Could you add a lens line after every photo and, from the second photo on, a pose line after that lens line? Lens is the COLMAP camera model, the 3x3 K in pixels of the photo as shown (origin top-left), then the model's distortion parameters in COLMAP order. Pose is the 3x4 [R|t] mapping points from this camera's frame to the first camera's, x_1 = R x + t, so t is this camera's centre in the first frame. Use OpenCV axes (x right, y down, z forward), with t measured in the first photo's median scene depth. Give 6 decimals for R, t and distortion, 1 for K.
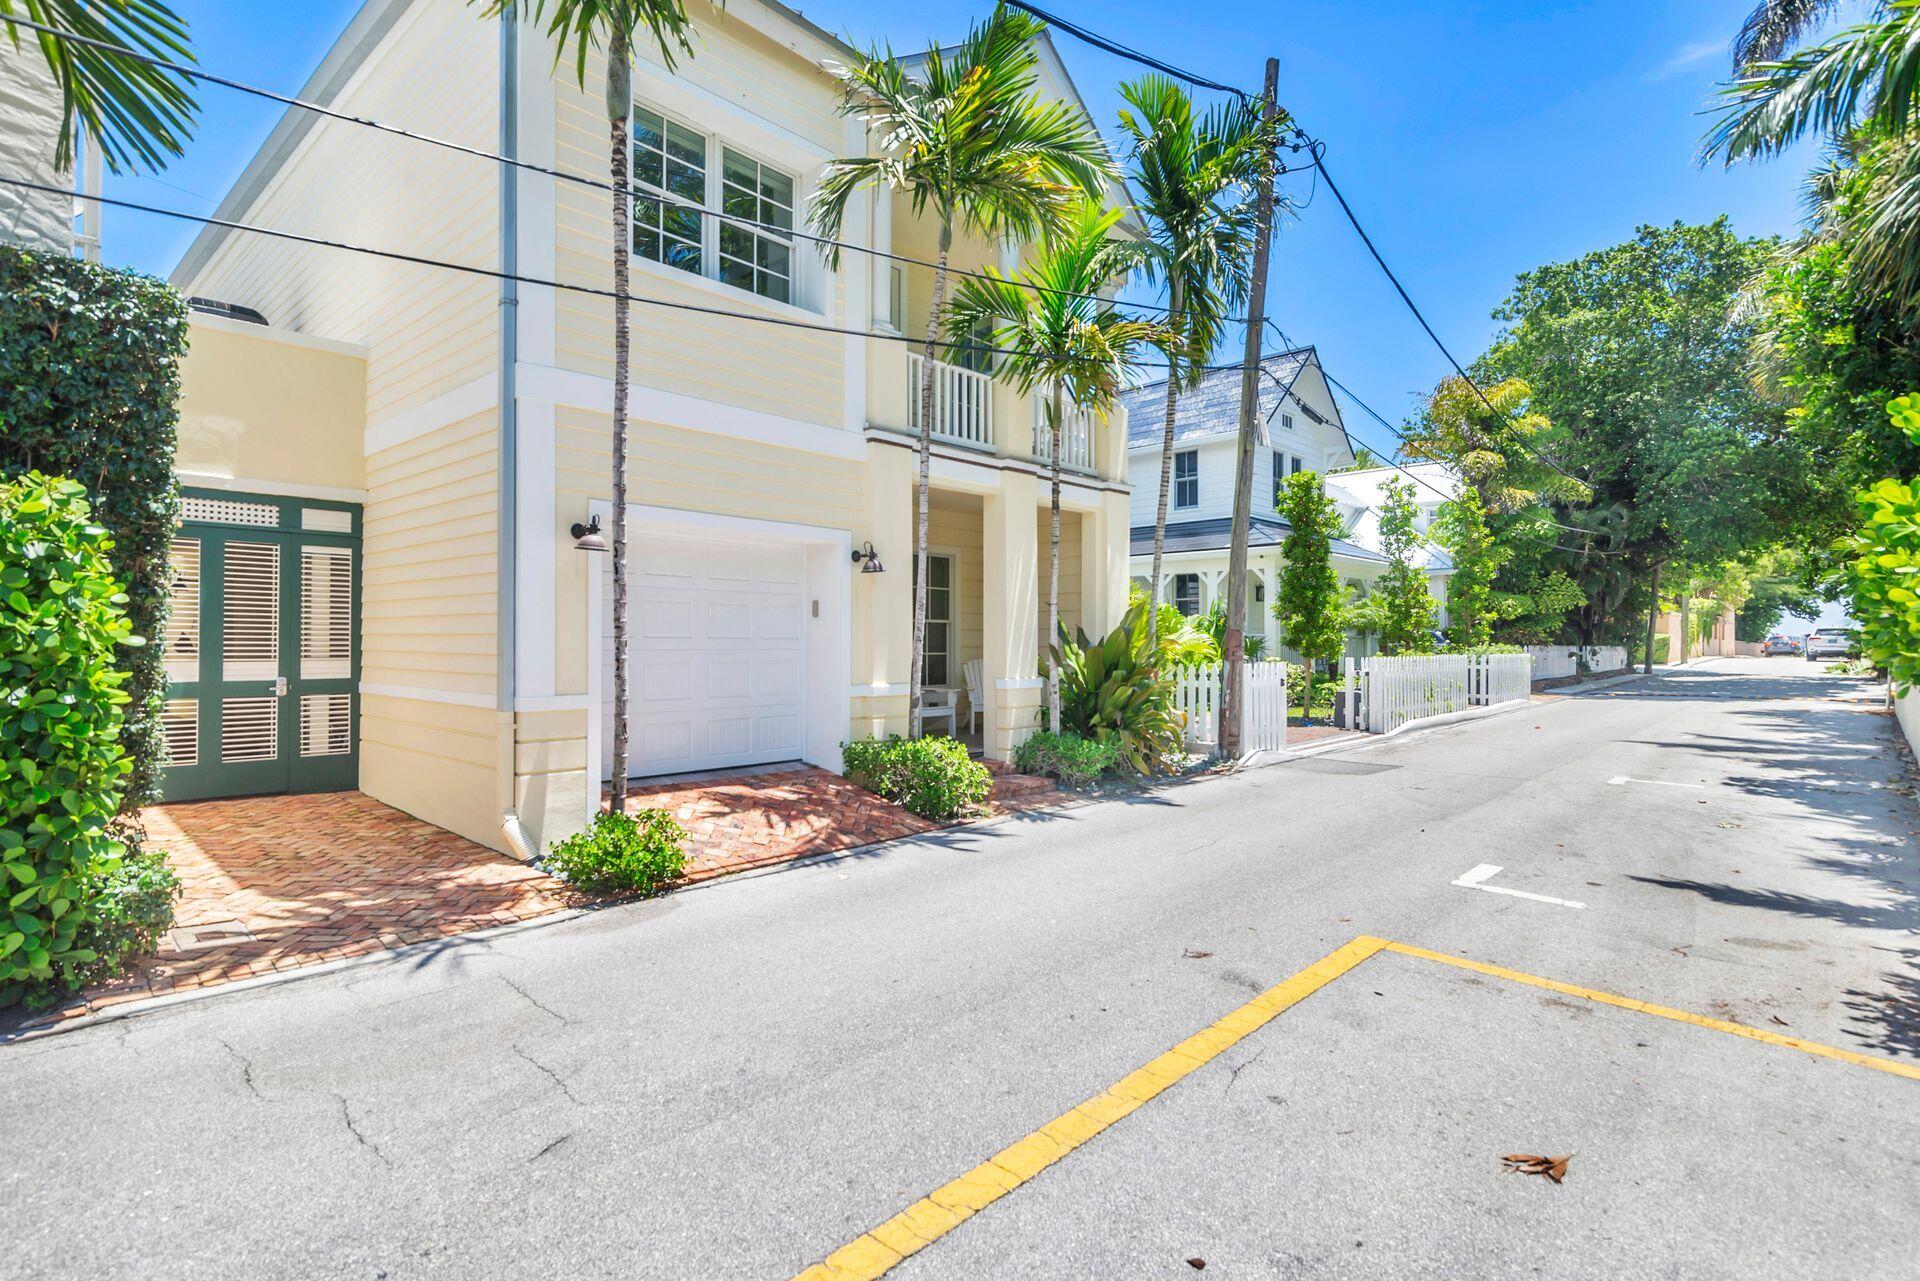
lens RADIAL K [[942.6, 0, 958.7], [0, 942.6, 639.7], [0, 0, 1]] dist [0.001061, 0.000025]
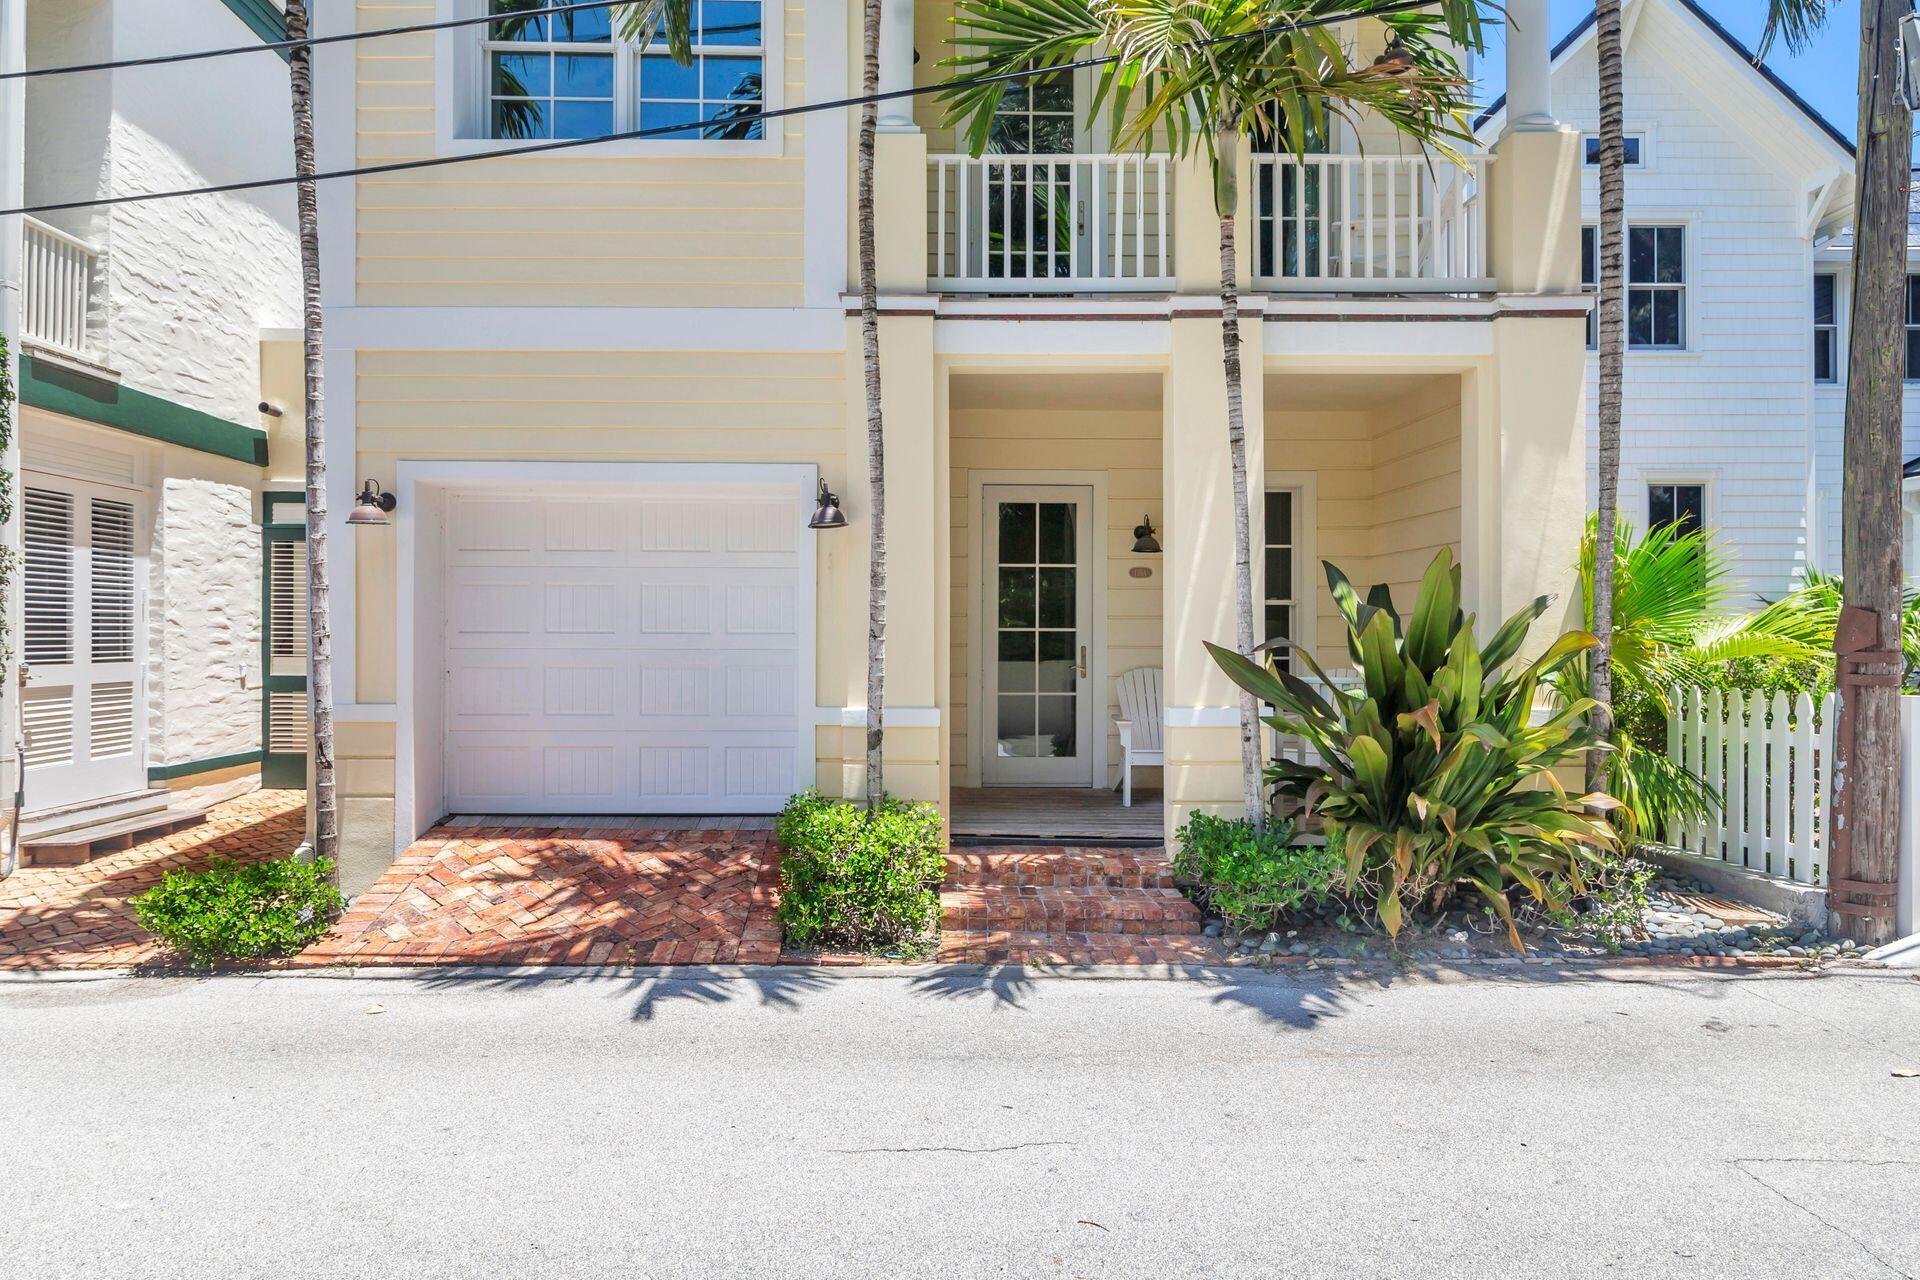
lens RADIAL K [[1115.8, 0, 956.8], [0, 1115.8, 632.7], [0, 0, 1]] dist [0.004096, 0.000255]
pose [[0.681300, -0.002921, -0.731998, 0.492254], [0.002266, 0.999996, -0.001882, 0.000093], [0.732001, -0.000377, 0.681304, 0.545581]]
